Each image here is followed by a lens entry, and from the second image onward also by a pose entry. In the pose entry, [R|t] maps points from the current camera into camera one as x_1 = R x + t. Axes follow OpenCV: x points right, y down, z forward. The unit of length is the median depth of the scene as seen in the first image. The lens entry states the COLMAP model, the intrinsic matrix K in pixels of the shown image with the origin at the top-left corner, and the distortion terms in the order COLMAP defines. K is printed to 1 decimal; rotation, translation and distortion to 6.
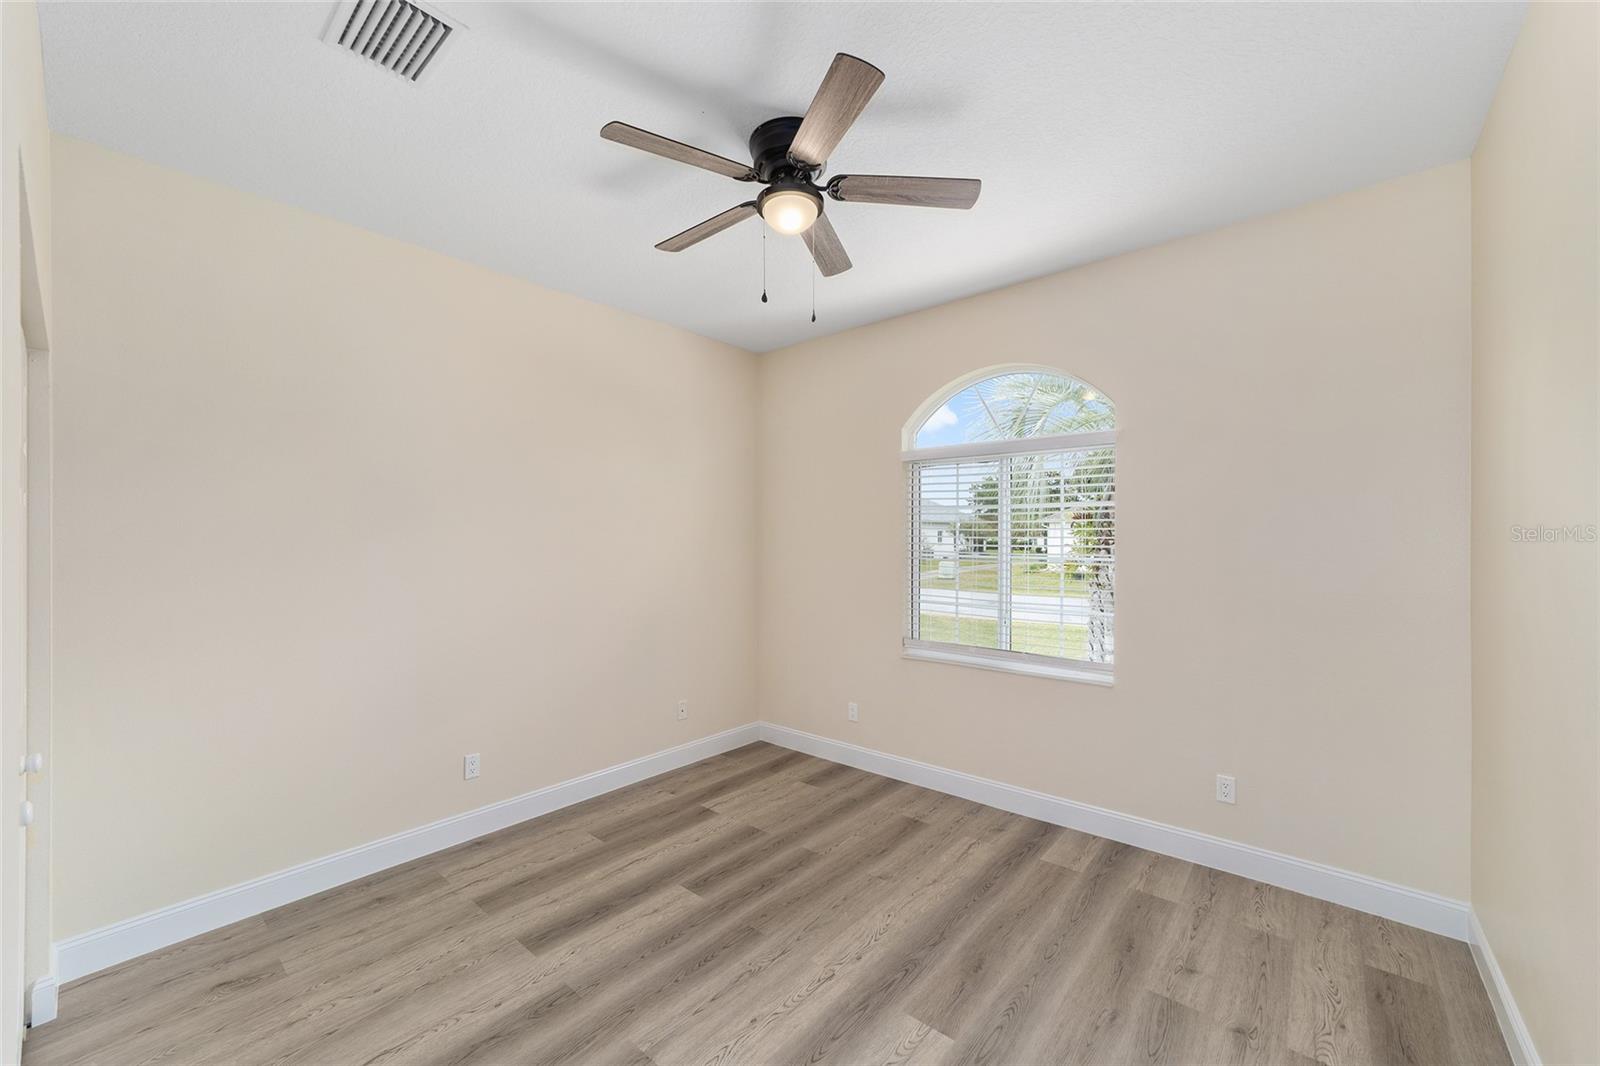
lens RADIAL K [[620.7, 0, 791.9], [0, 620.7, 533.7], [0, 0, 1]] dist [-0.014745, 0.005707]
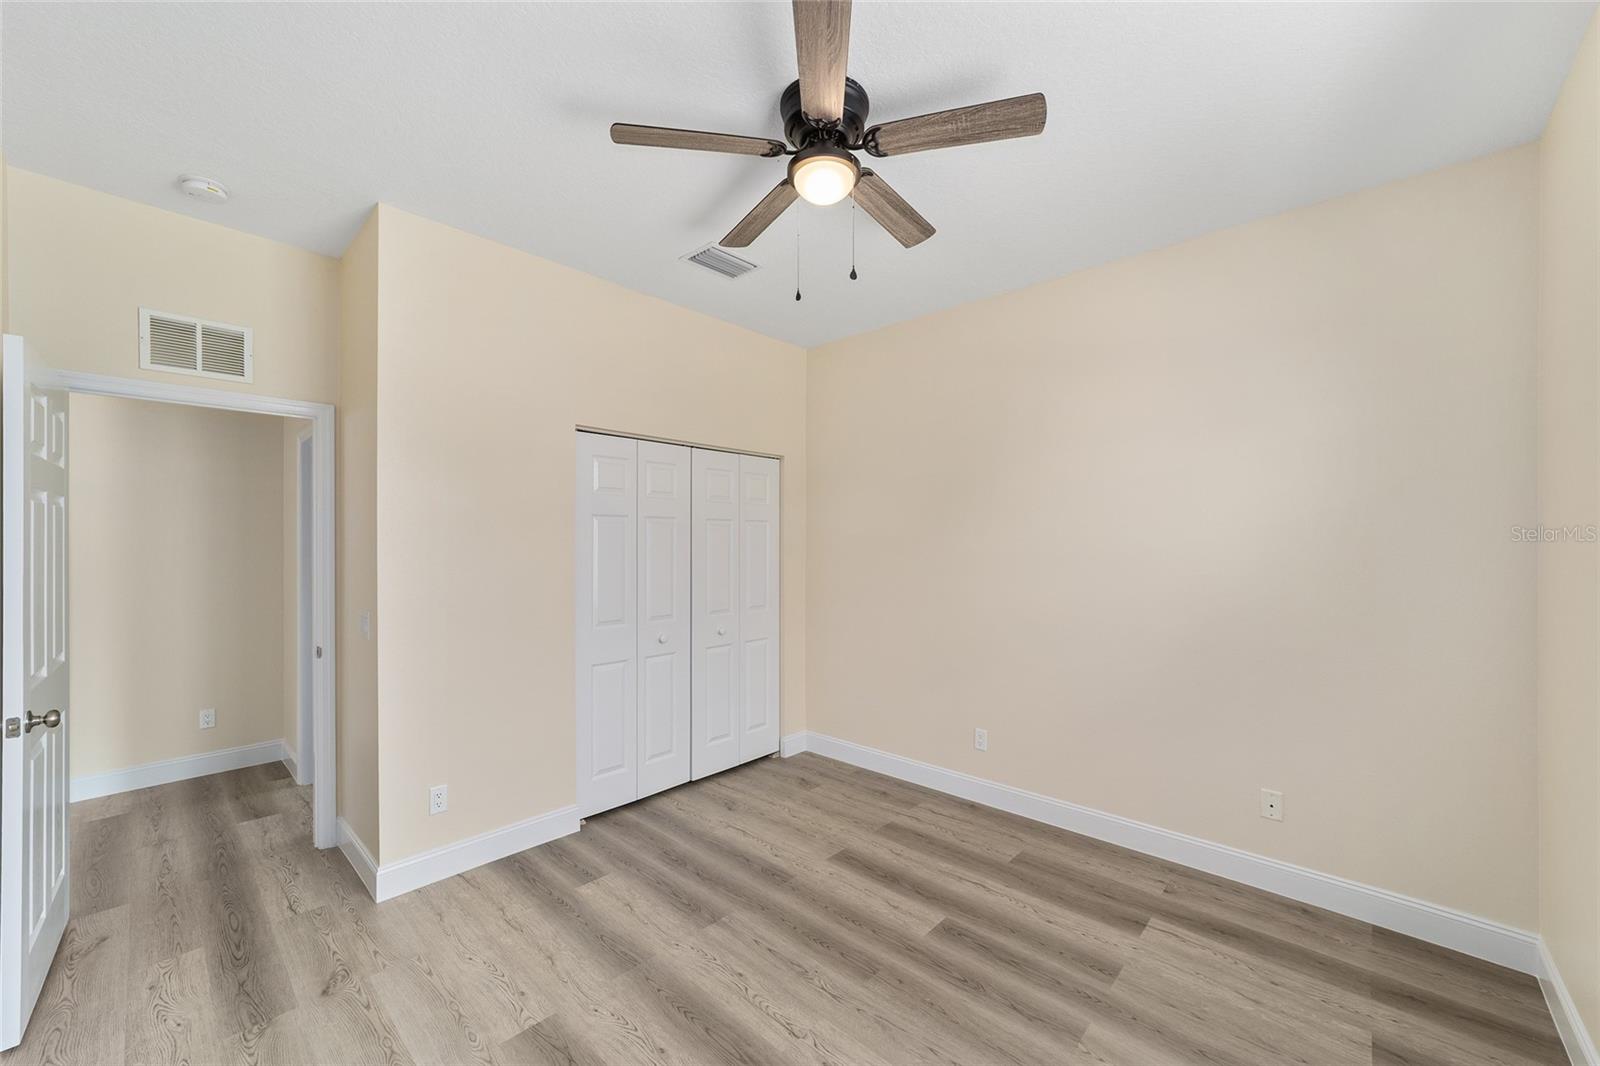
lens RADIAL K [[620.7, 0, 791.9], [0, 620.7, 533.7], [0, 0, 1]] dist [-0.014745, 0.005707]
pose [[-0.034941, -0.012259, -0.999314, 0.703572], [0.008020, 0.999889, -0.012546, 0.009188], [0.999357, -0.008453, -0.034839, 0.762585]]
